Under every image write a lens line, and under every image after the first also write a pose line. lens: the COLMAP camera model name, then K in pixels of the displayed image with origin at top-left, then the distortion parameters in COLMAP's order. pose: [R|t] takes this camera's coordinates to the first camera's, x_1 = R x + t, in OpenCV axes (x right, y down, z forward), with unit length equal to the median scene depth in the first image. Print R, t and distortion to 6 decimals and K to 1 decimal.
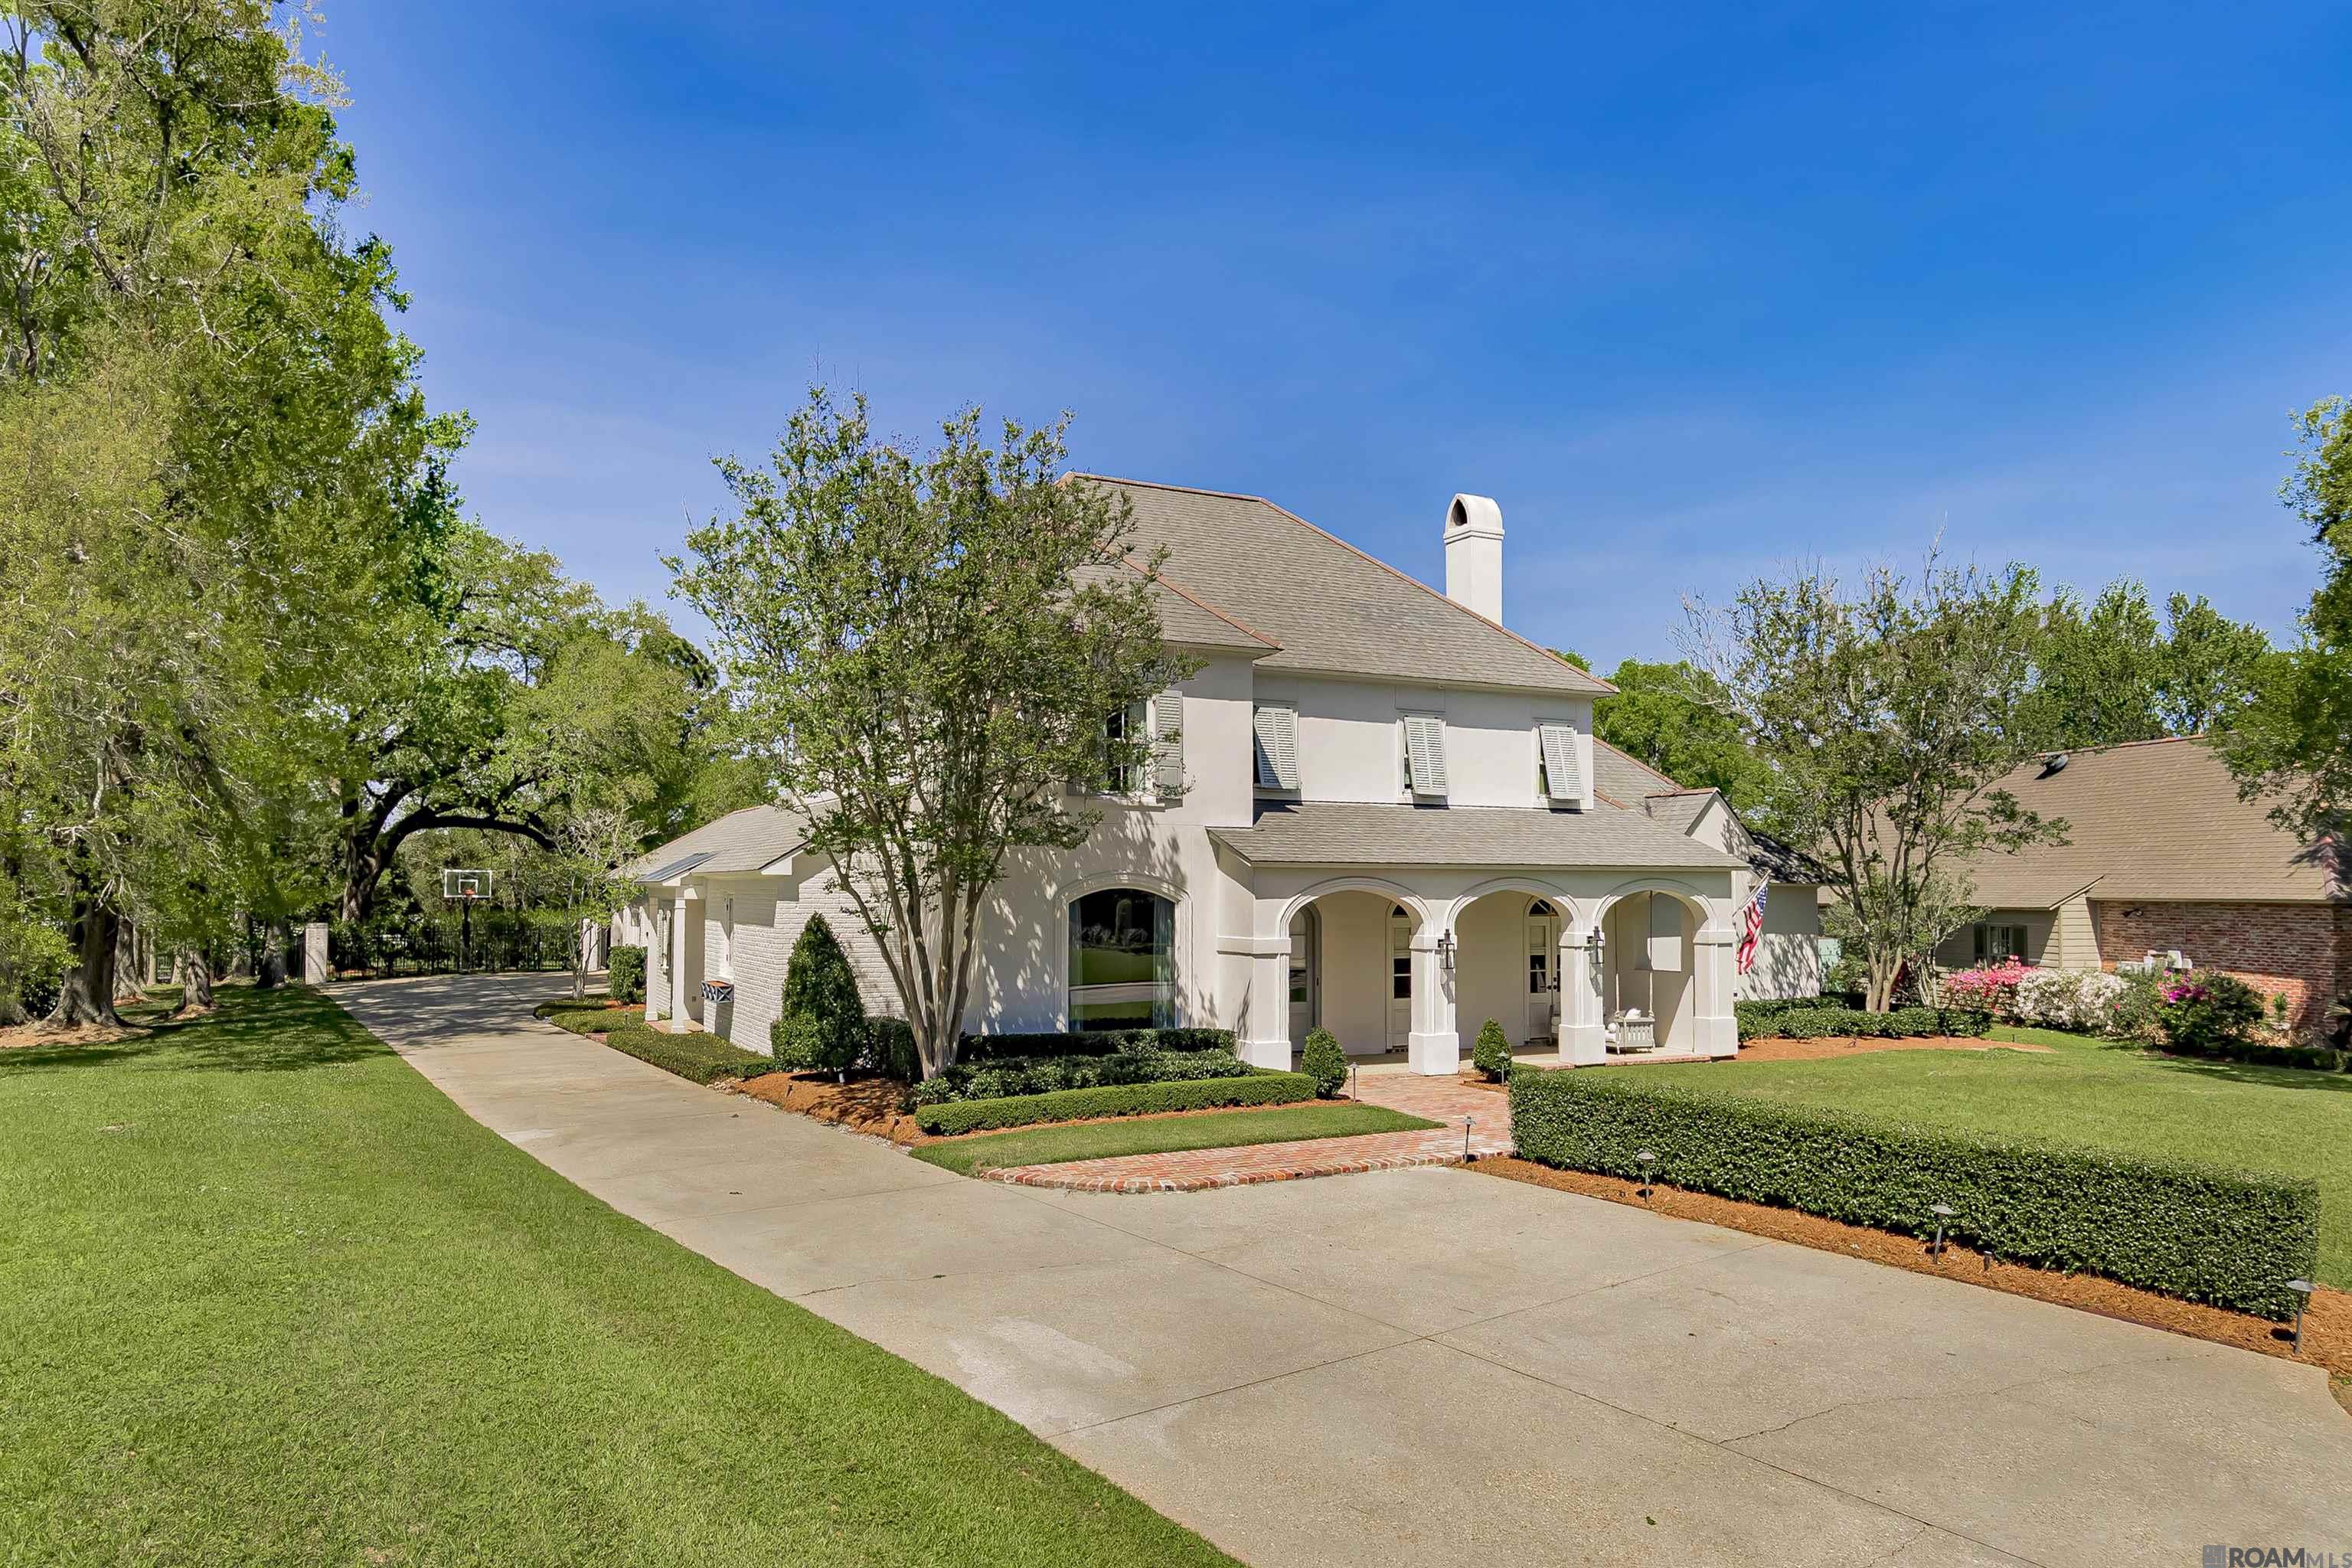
lens RADIAL K [[1362.6, 0, 1150.3], [0, 1362.6, 836.4], [0, 0, 1]] dist [-0.004640, -0.003949]
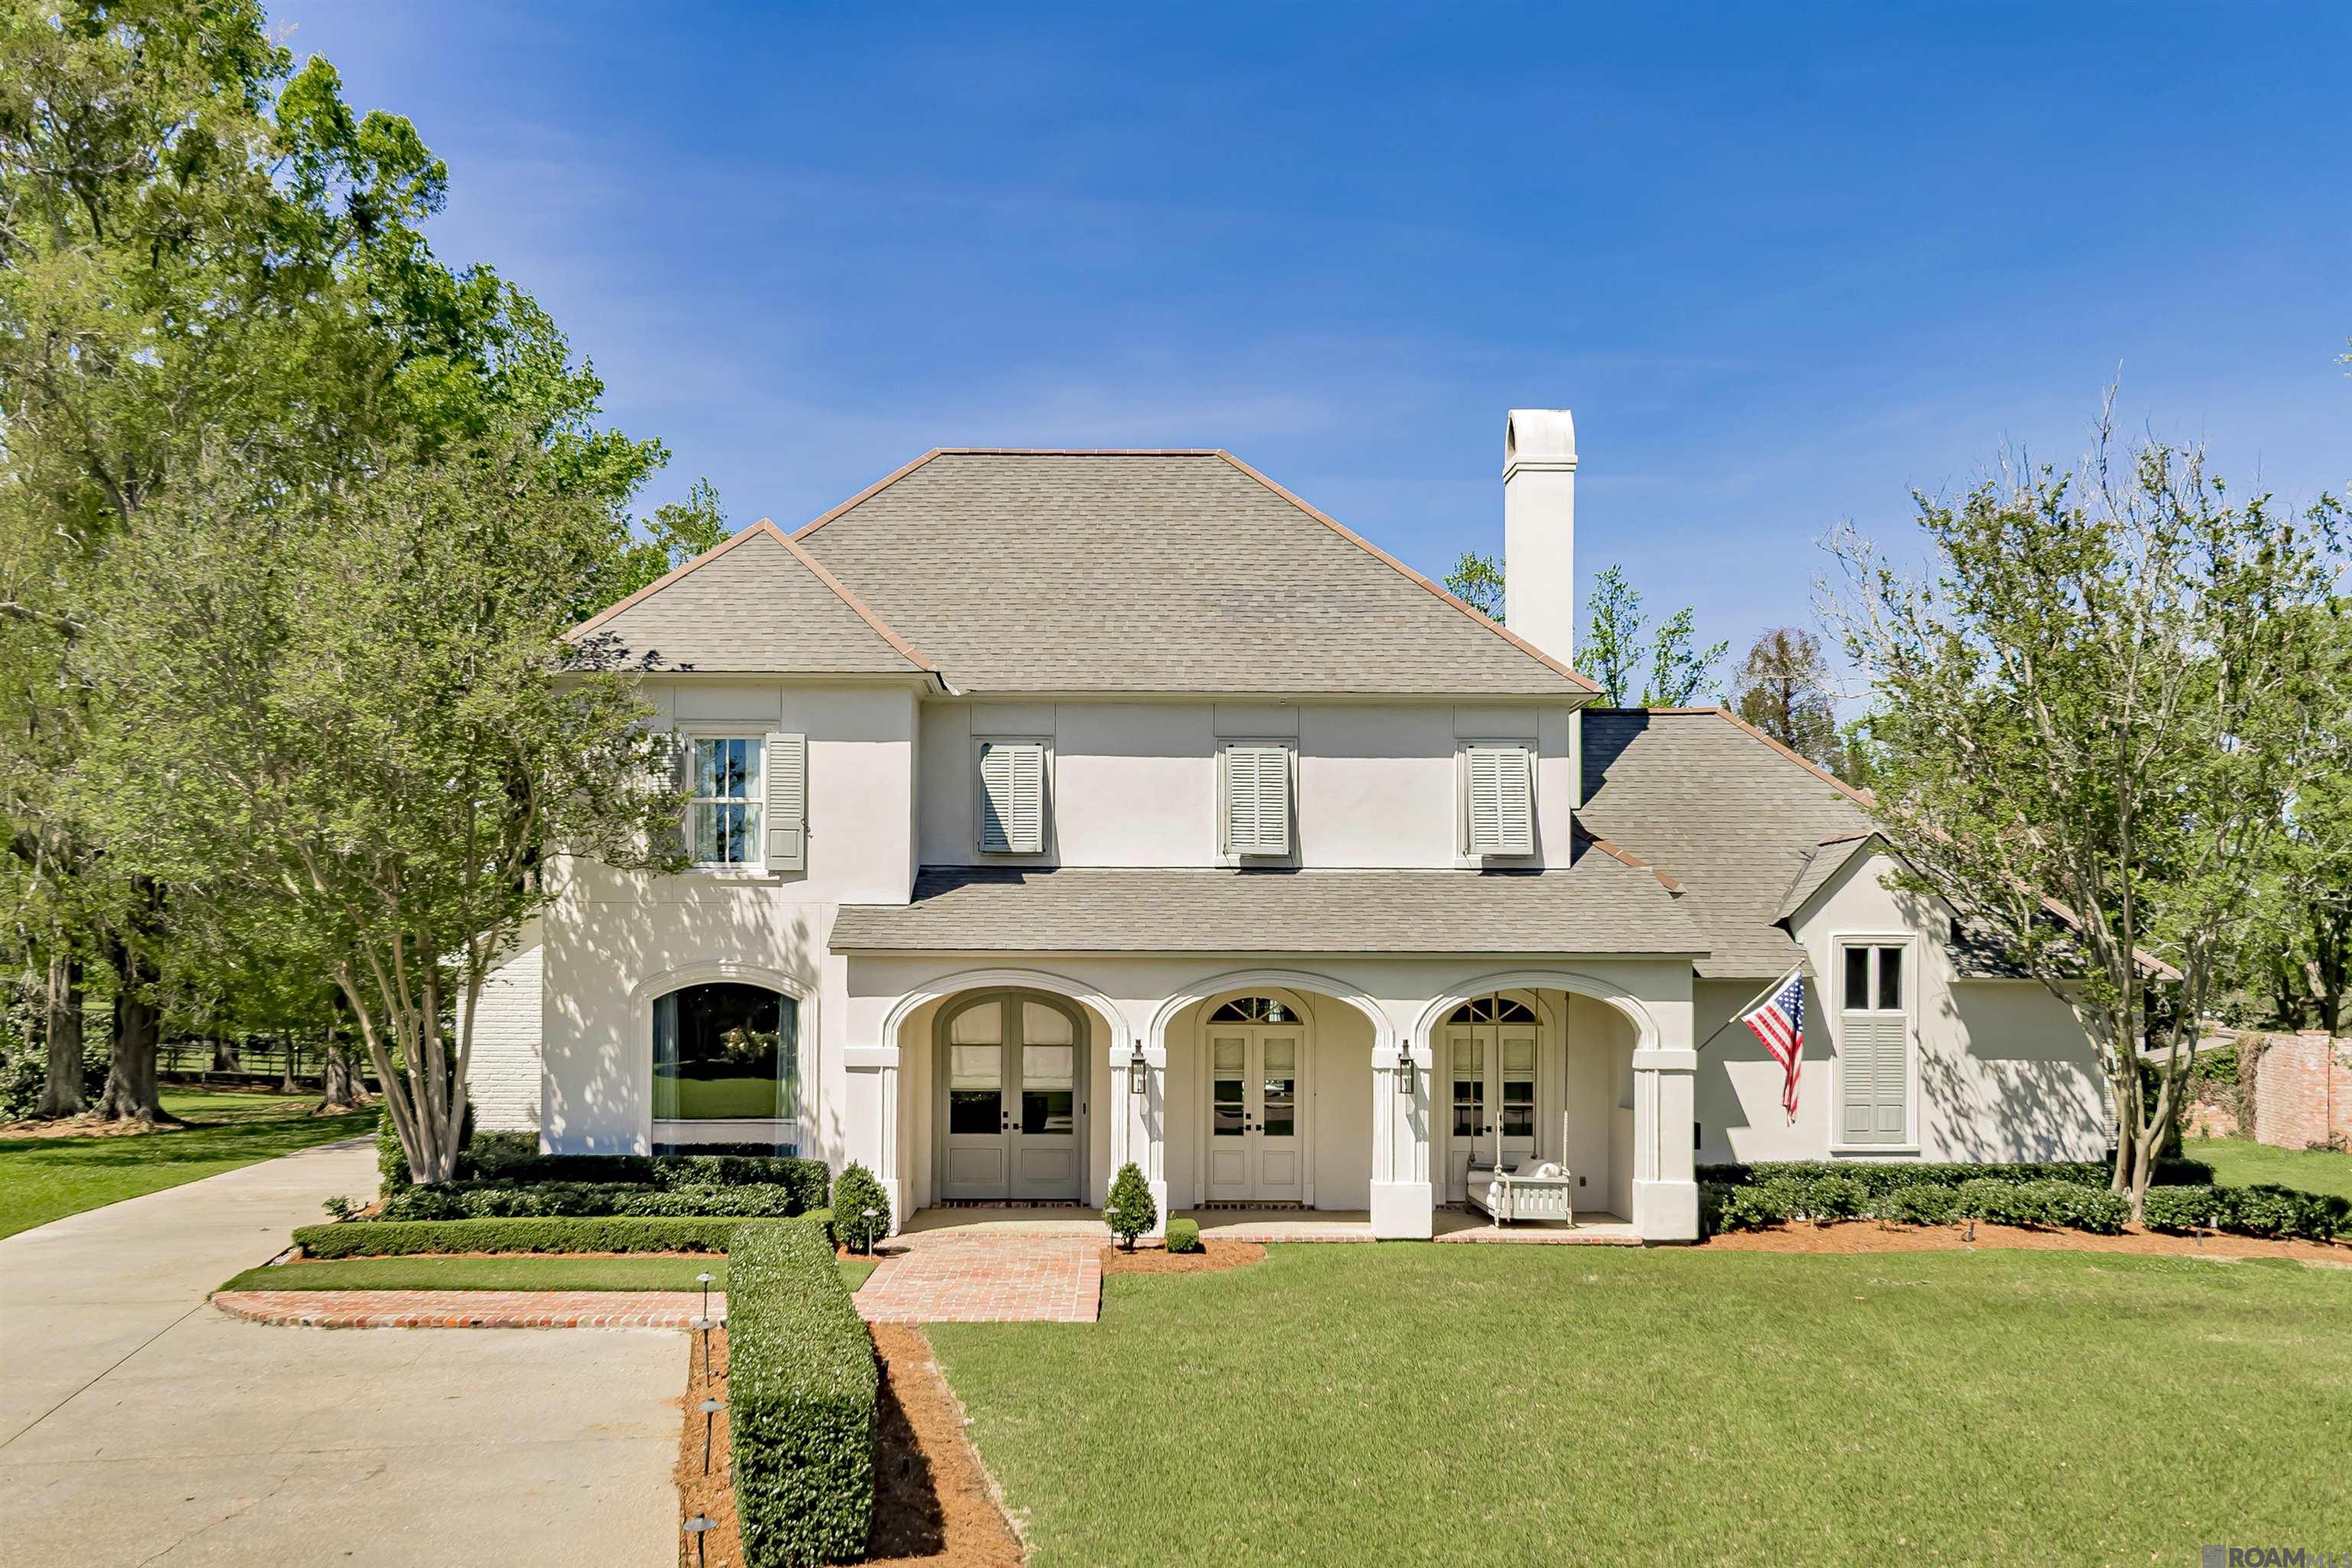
lens RADIAL K [[1900.7, 0, 1158.1], [0, 1900.7, 963.0], [0, 0, 1]] dist [-0.024460, 0.023381]
pose [[0.912789, -0.001322, -0.408429, 0.590208], [0.012965, 0.999585, 0.025739, 0.000242], [0.408226, -0.028789, 0.912427, 0.064722]]
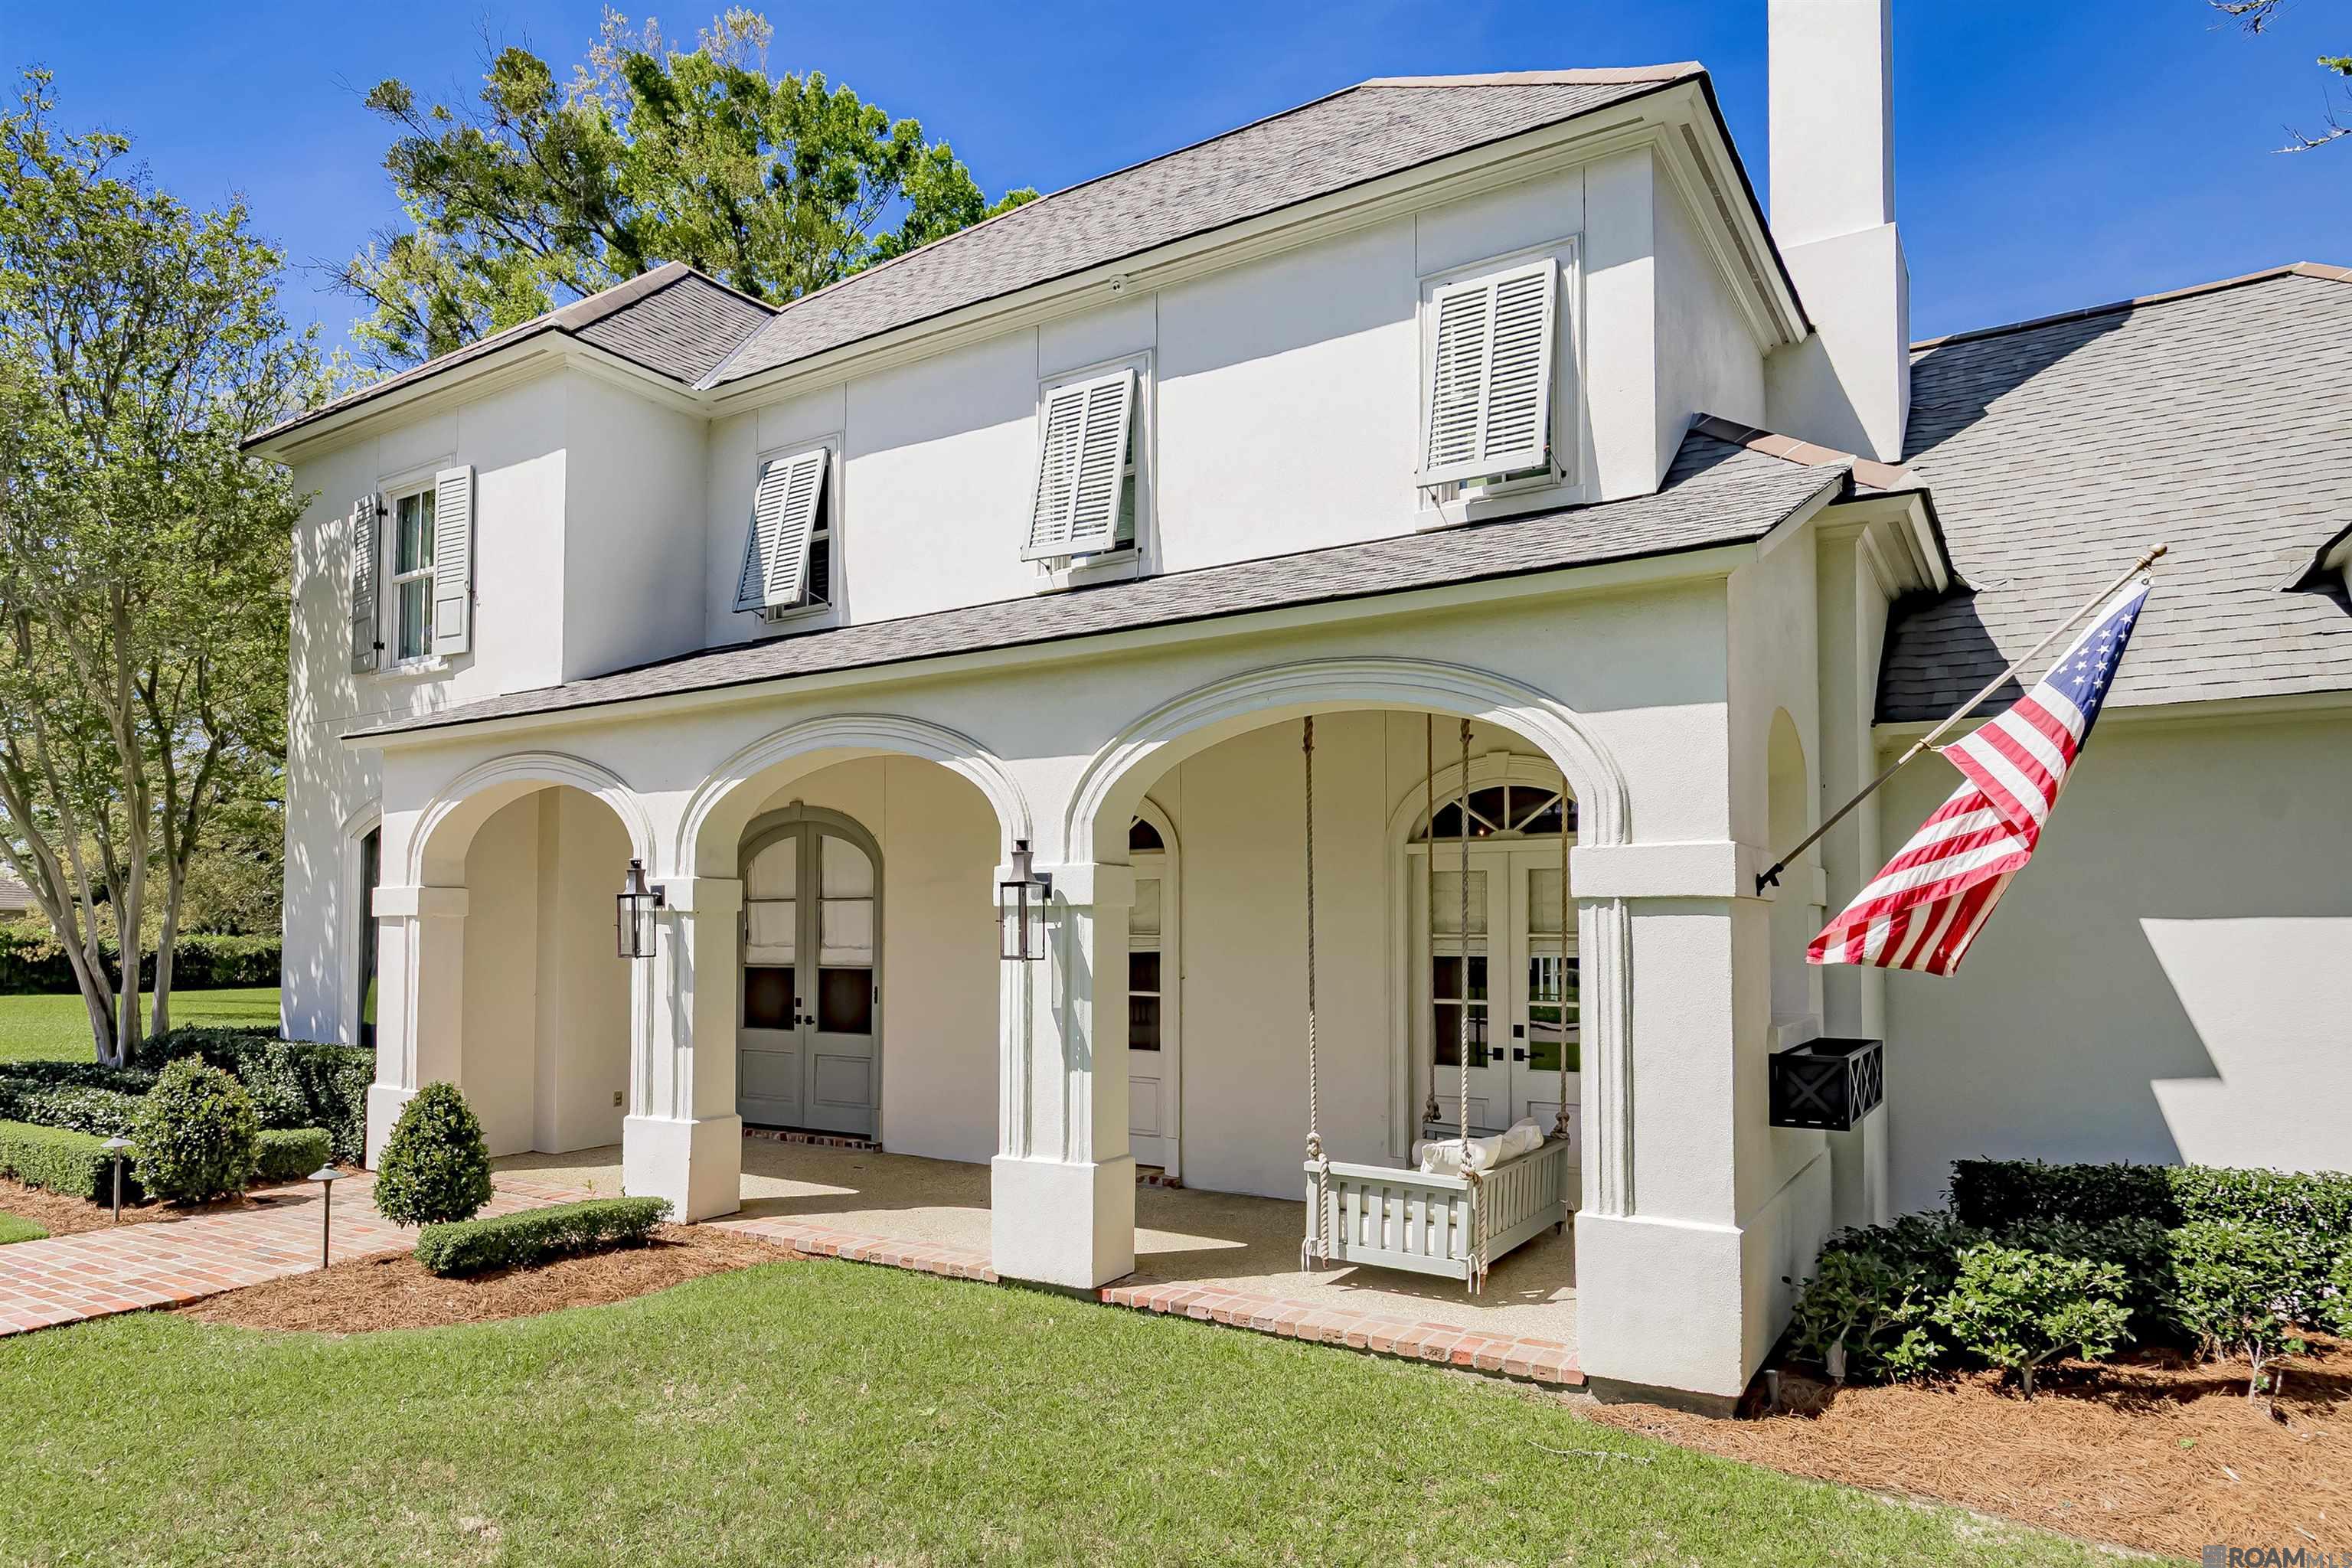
lens RADIAL K [[1342.0, 0, 1216.5], [0, 1342.0, 894.0], [0, 0, 1]] dist [0.000320, 0.000195]
pose [[0.553698, -0.028669, -0.832224, 0.588723], [0.034744, 0.999332, -0.011309, 0.080835], [0.831993, -0.022653, 0.554324, 0.842074]]
